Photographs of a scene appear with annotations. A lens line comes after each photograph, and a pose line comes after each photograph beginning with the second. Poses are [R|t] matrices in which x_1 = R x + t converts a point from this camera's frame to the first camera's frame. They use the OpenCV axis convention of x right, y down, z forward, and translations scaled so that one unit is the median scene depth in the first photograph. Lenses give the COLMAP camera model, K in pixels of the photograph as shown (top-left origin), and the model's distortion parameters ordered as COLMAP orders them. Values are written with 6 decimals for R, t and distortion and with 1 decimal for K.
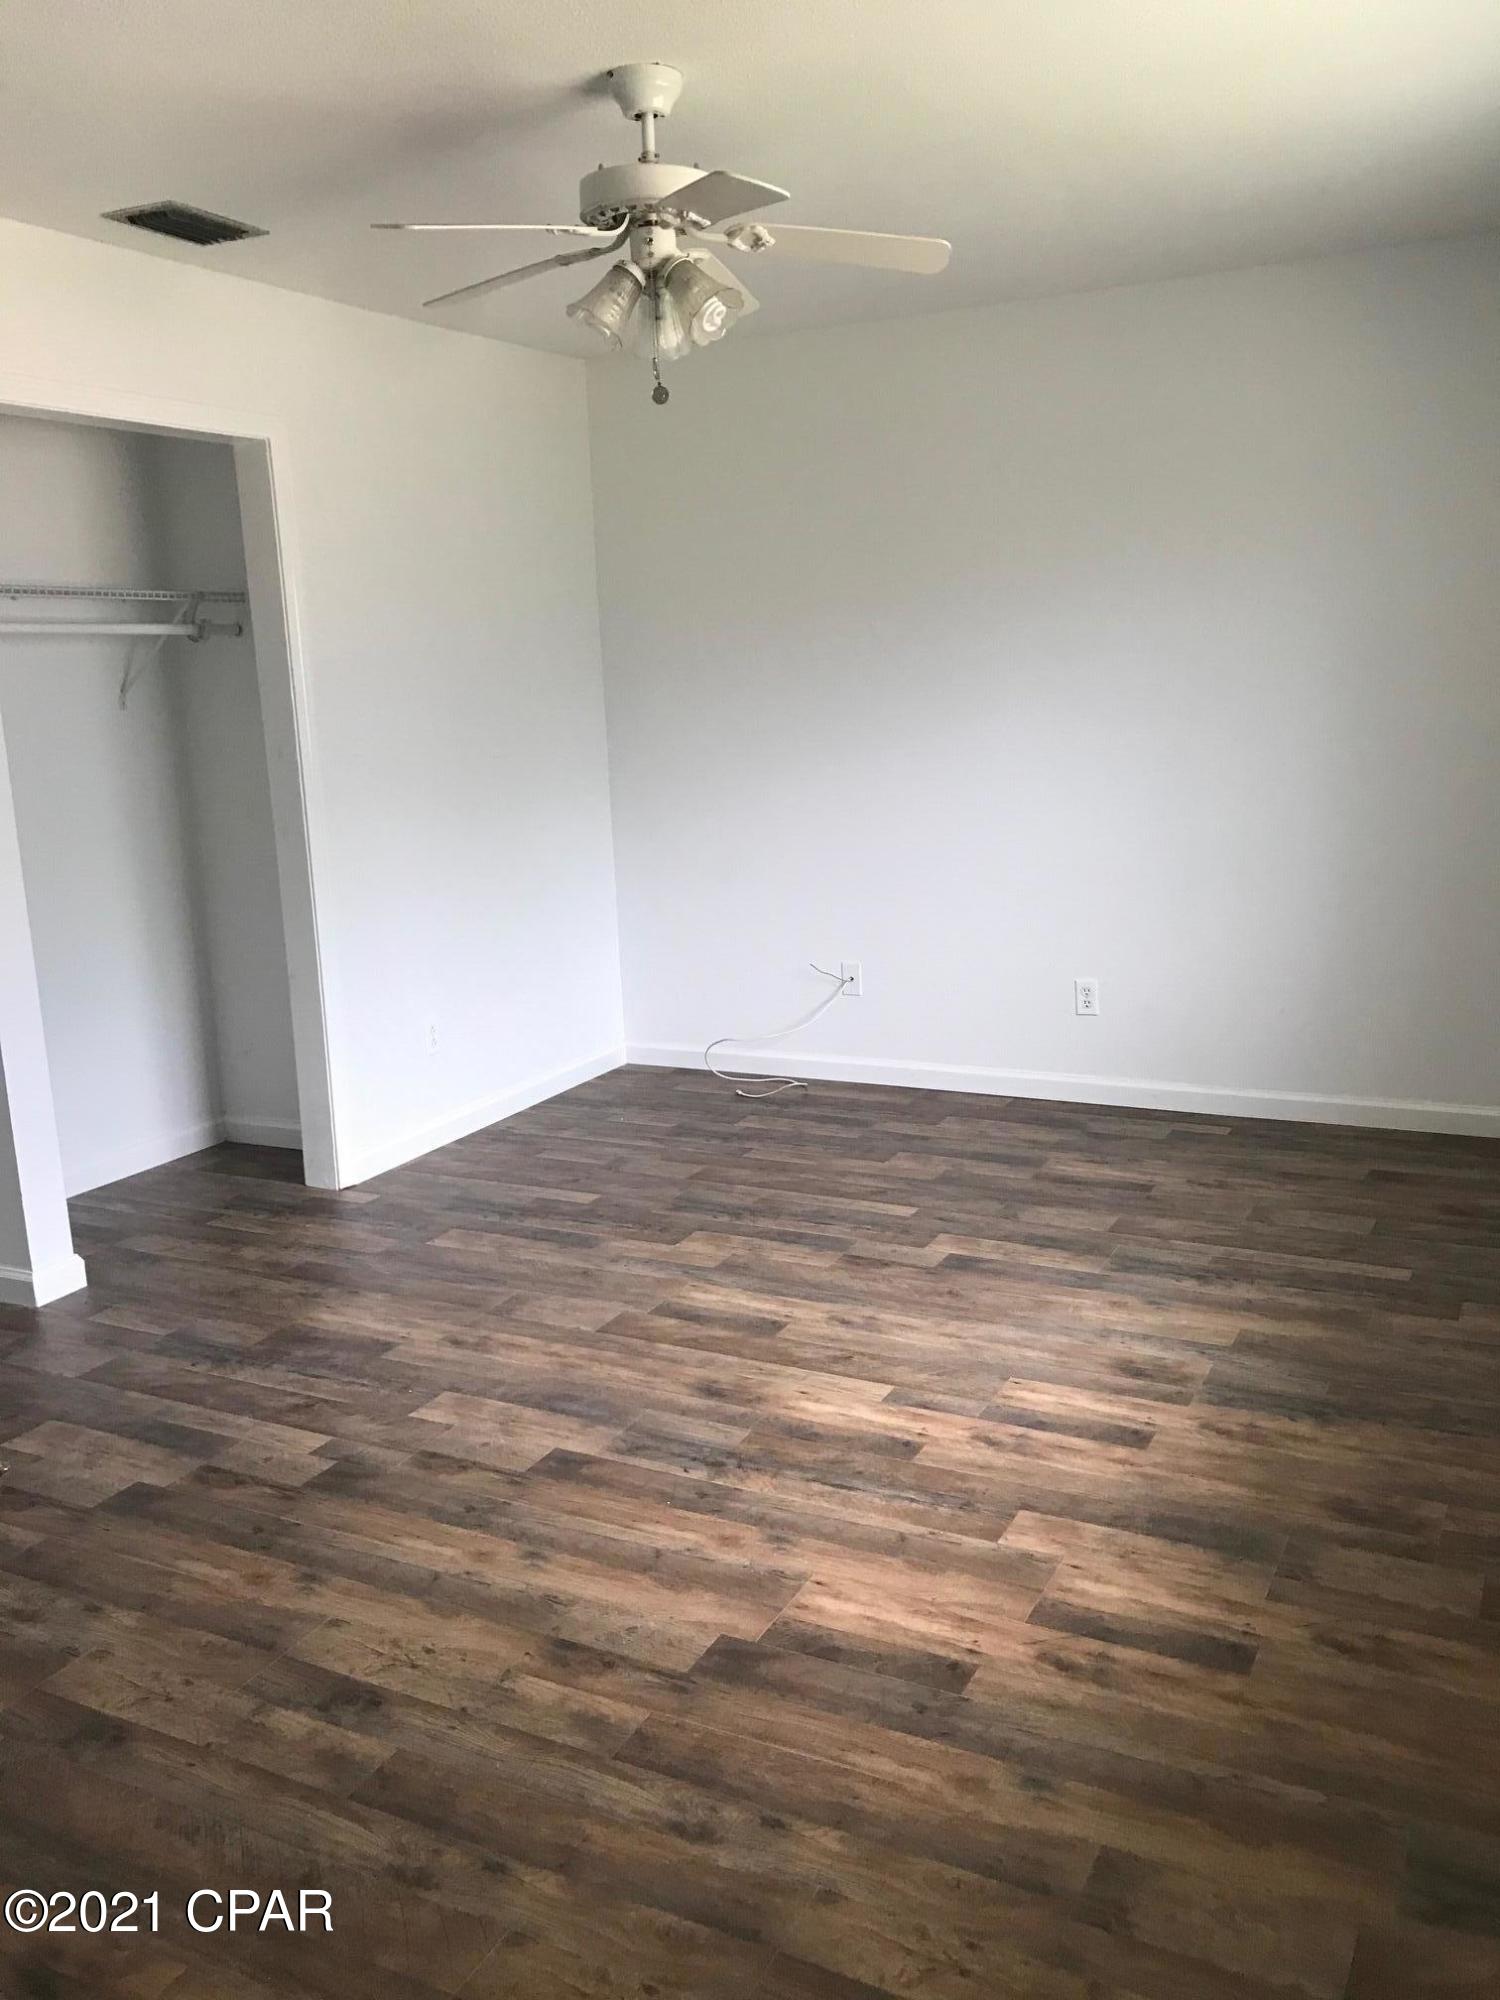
lens RADIAL K [[1647.2, 0, 775.1], [0, 1647.2, 993.8], [0, 0, 1]] dist [0.118368, -0.427520]
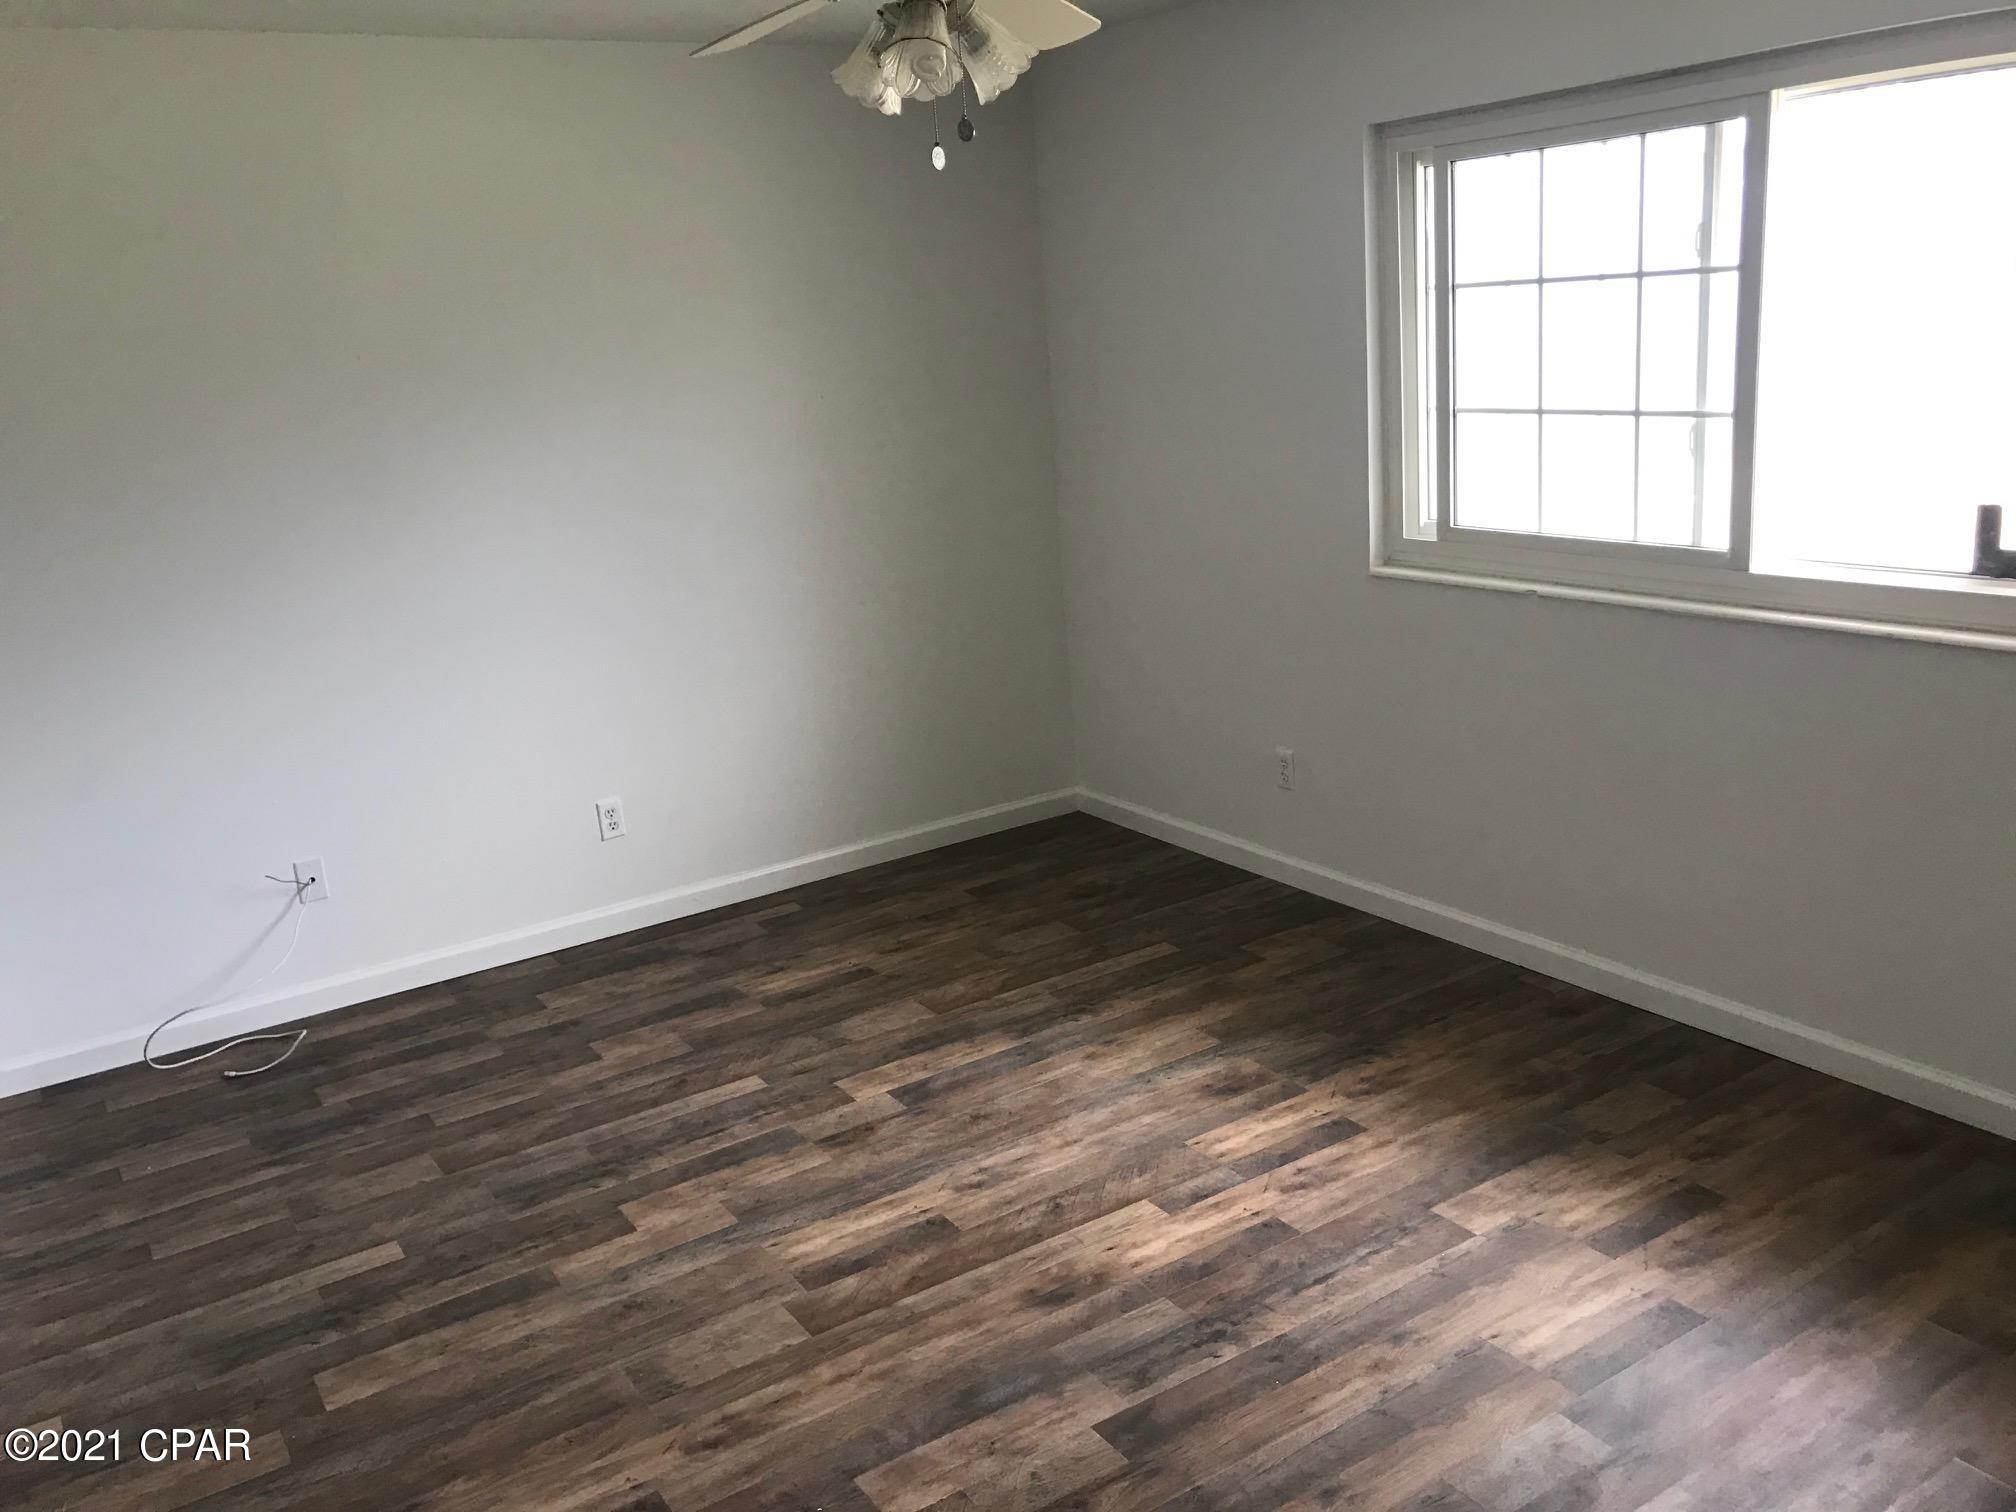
lens RADIAL K [[1660.4, 0, 1008.0], [0, 1660.4, 756.0], [0, 0, 1]] dist [0.118368, -0.427520]
pose [[0.515413, -0.225659, 0.826697, -0.609161], [0.225602, 0.966406, 0.123141, -0.128767], [-0.826712, 0.123036, 0.549007, 0.423117]]
